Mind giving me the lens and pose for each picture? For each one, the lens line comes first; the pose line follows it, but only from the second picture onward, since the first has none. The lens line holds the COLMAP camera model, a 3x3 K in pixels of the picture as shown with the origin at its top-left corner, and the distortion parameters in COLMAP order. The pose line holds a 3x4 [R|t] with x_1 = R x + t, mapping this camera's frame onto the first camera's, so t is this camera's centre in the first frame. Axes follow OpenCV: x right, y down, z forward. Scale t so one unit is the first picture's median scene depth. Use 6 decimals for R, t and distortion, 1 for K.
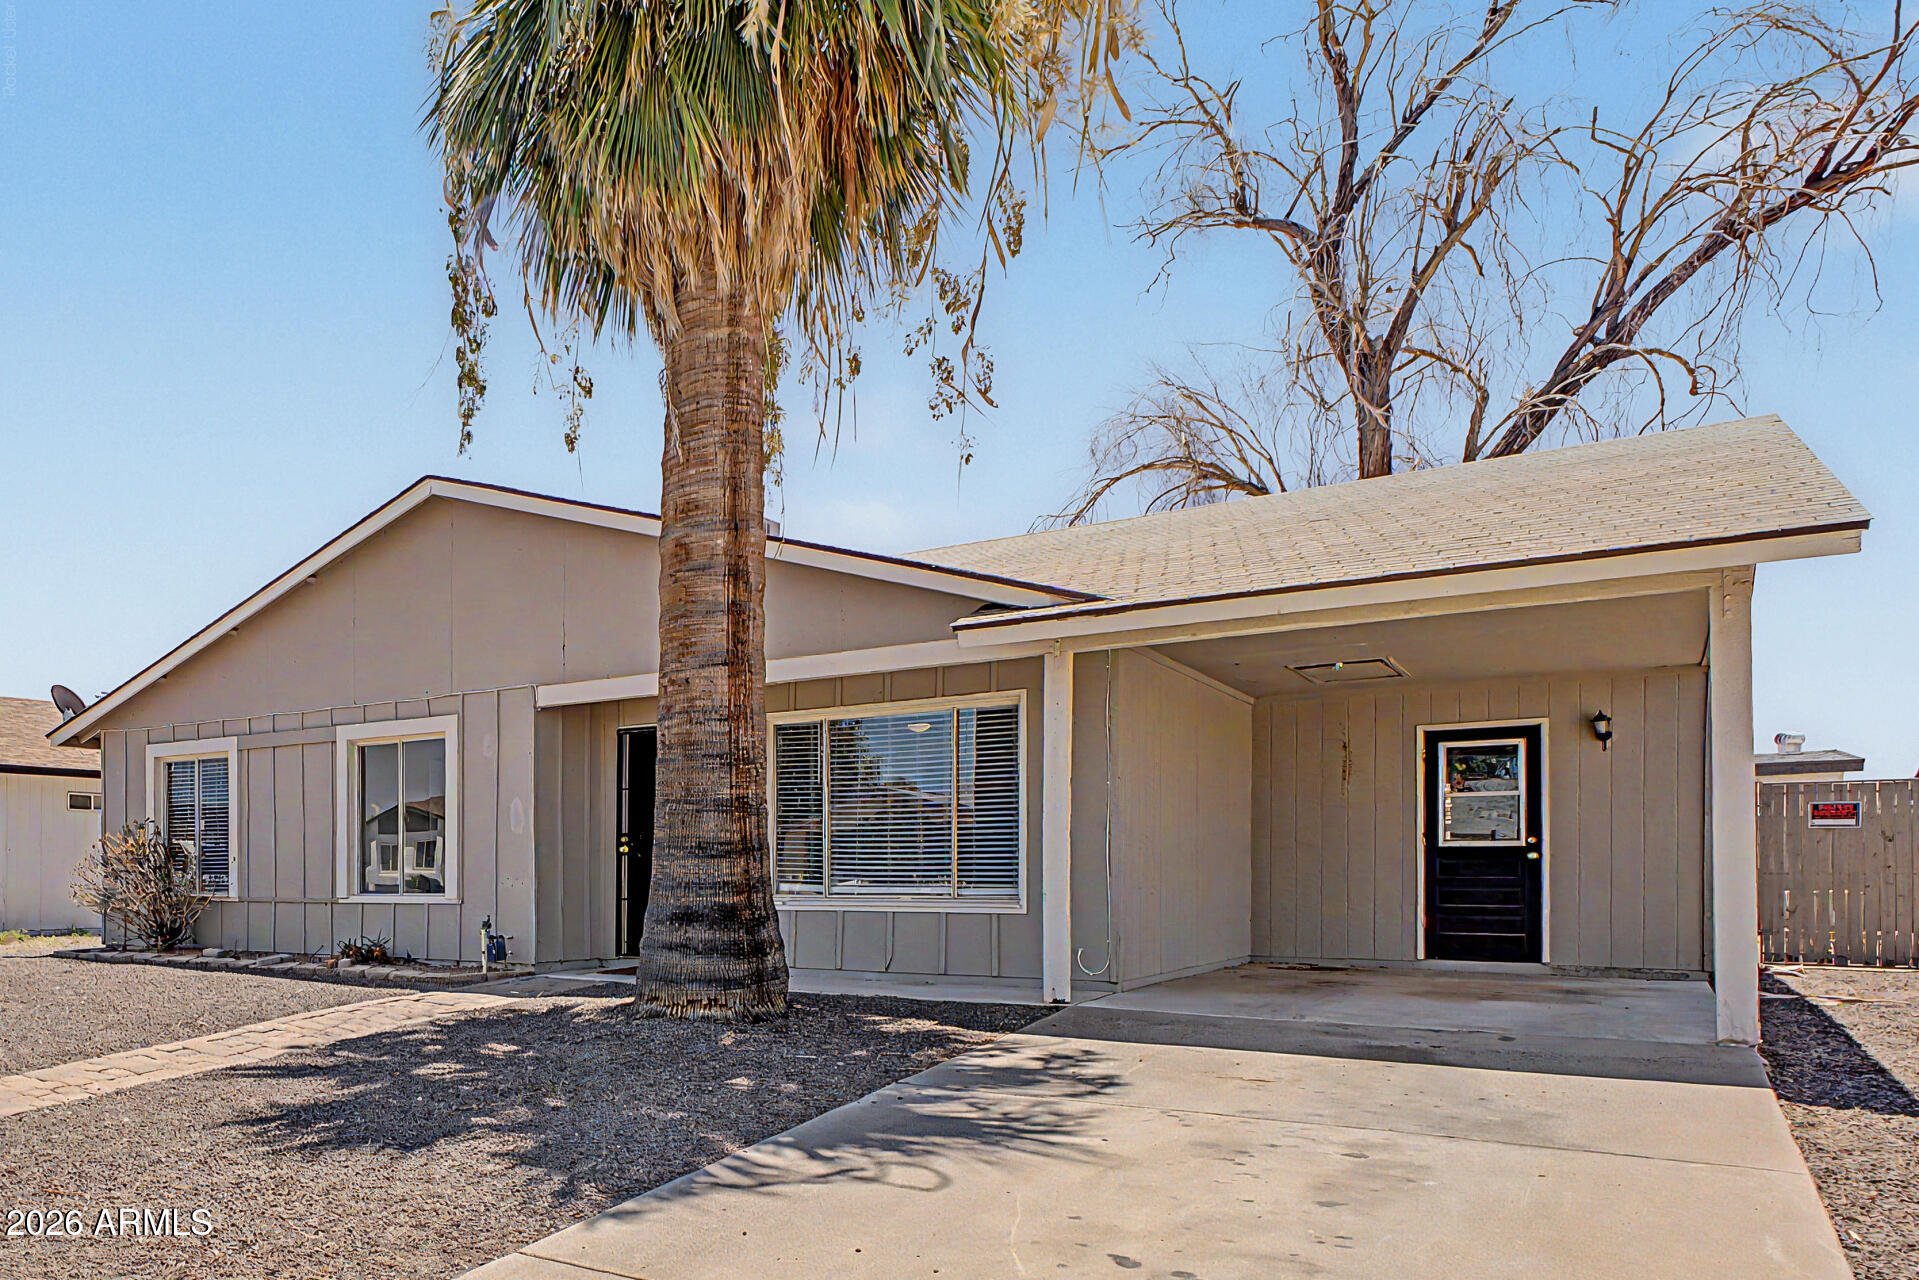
lens RADIAL K [[747.5, 0, 968.3], [0, 747.5, 621.8], [0, 0, 1]] dist [0.014951, -0.000595]
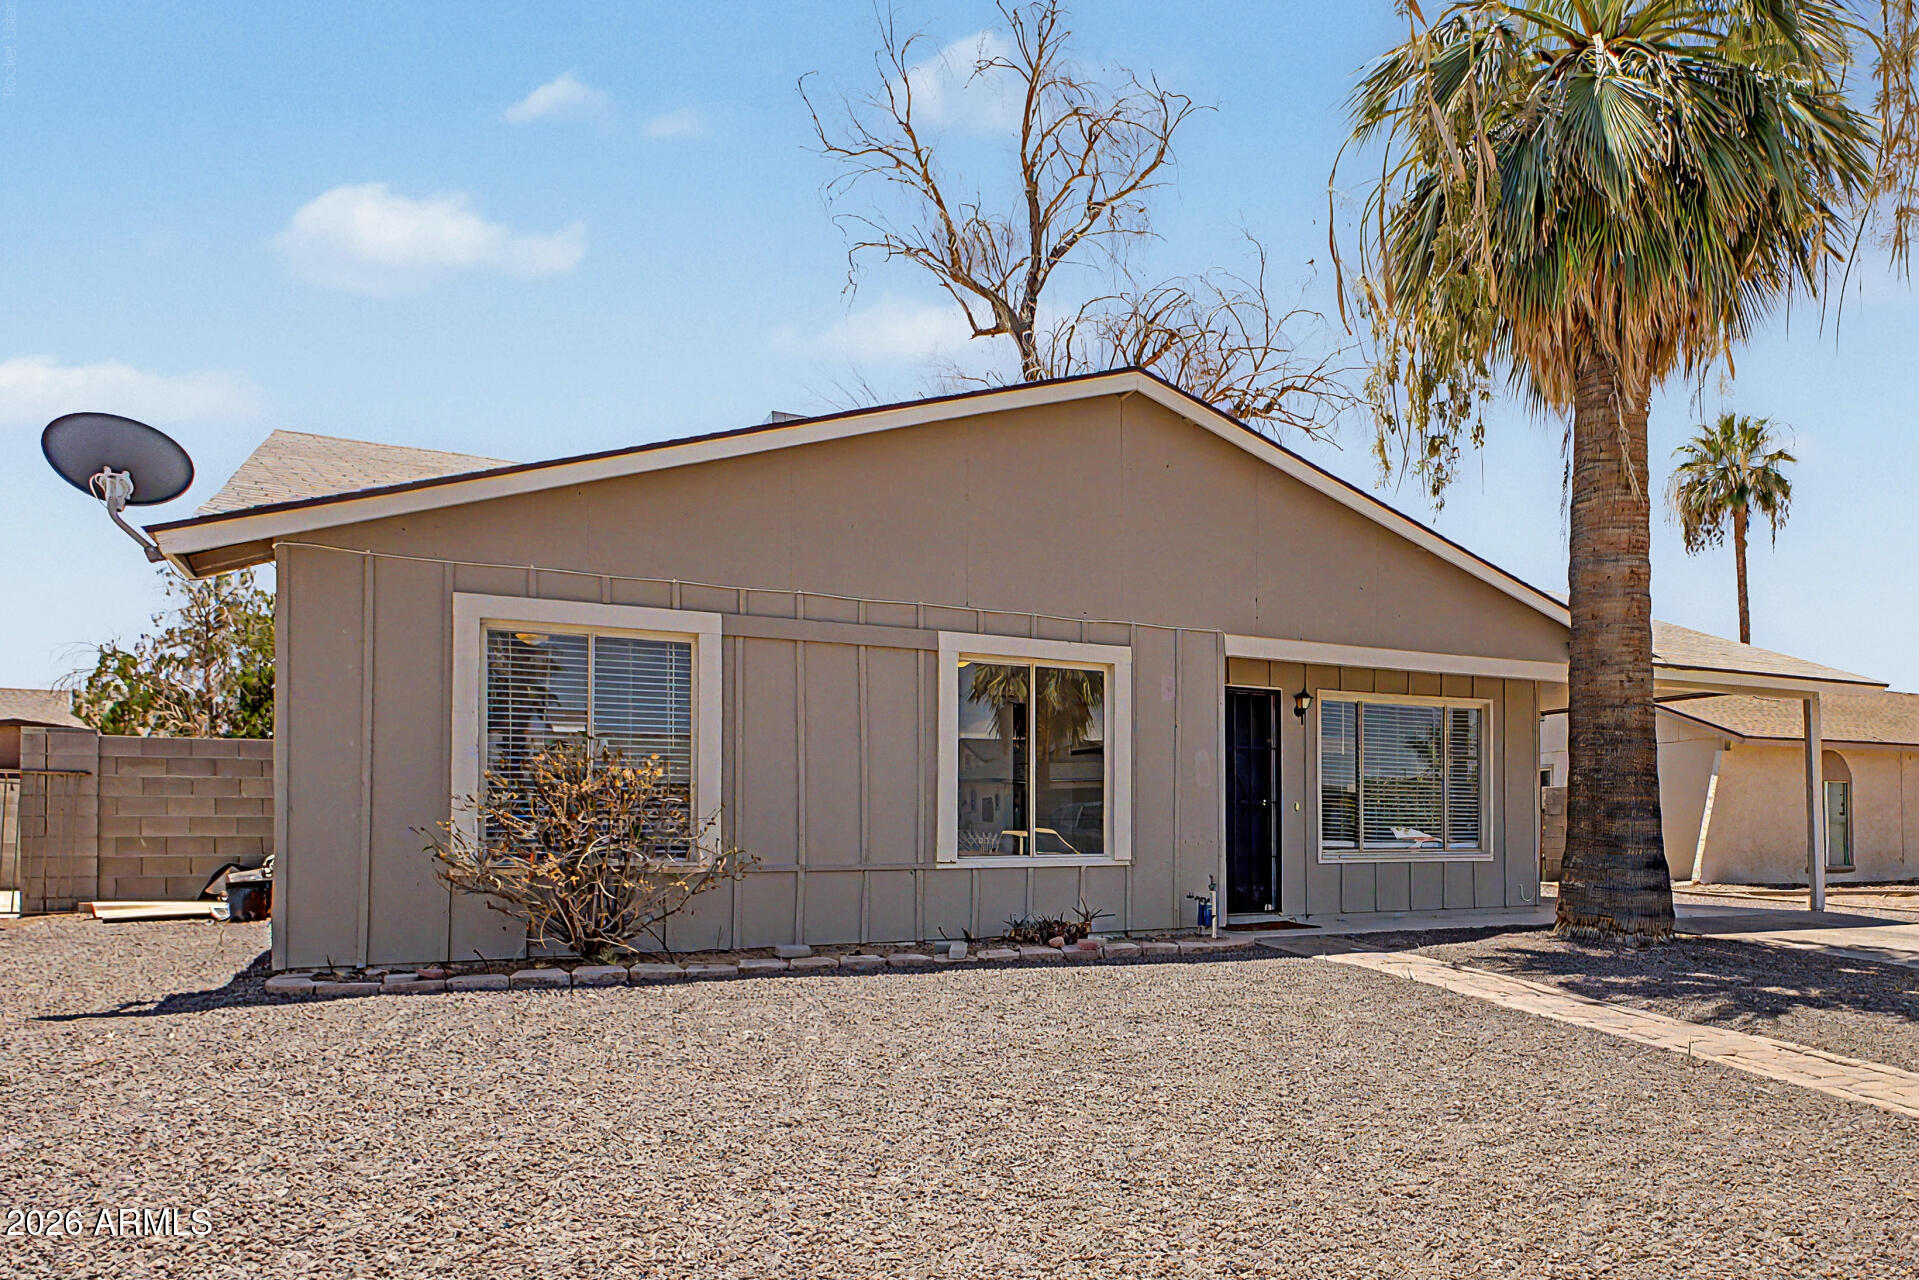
lens RADIAL K [[747.5, 0, 968.3], [0, 747.5, 621.8], [0, 0, 1]] dist [0.014951, -0.000595]
pose [[0.769938, 0.178217, 0.612727, -1.314393], [-0.183856, 0.981445, -0.054434, 0.170951], [-0.611058, -0.070743, 0.788418, 0.425302]]
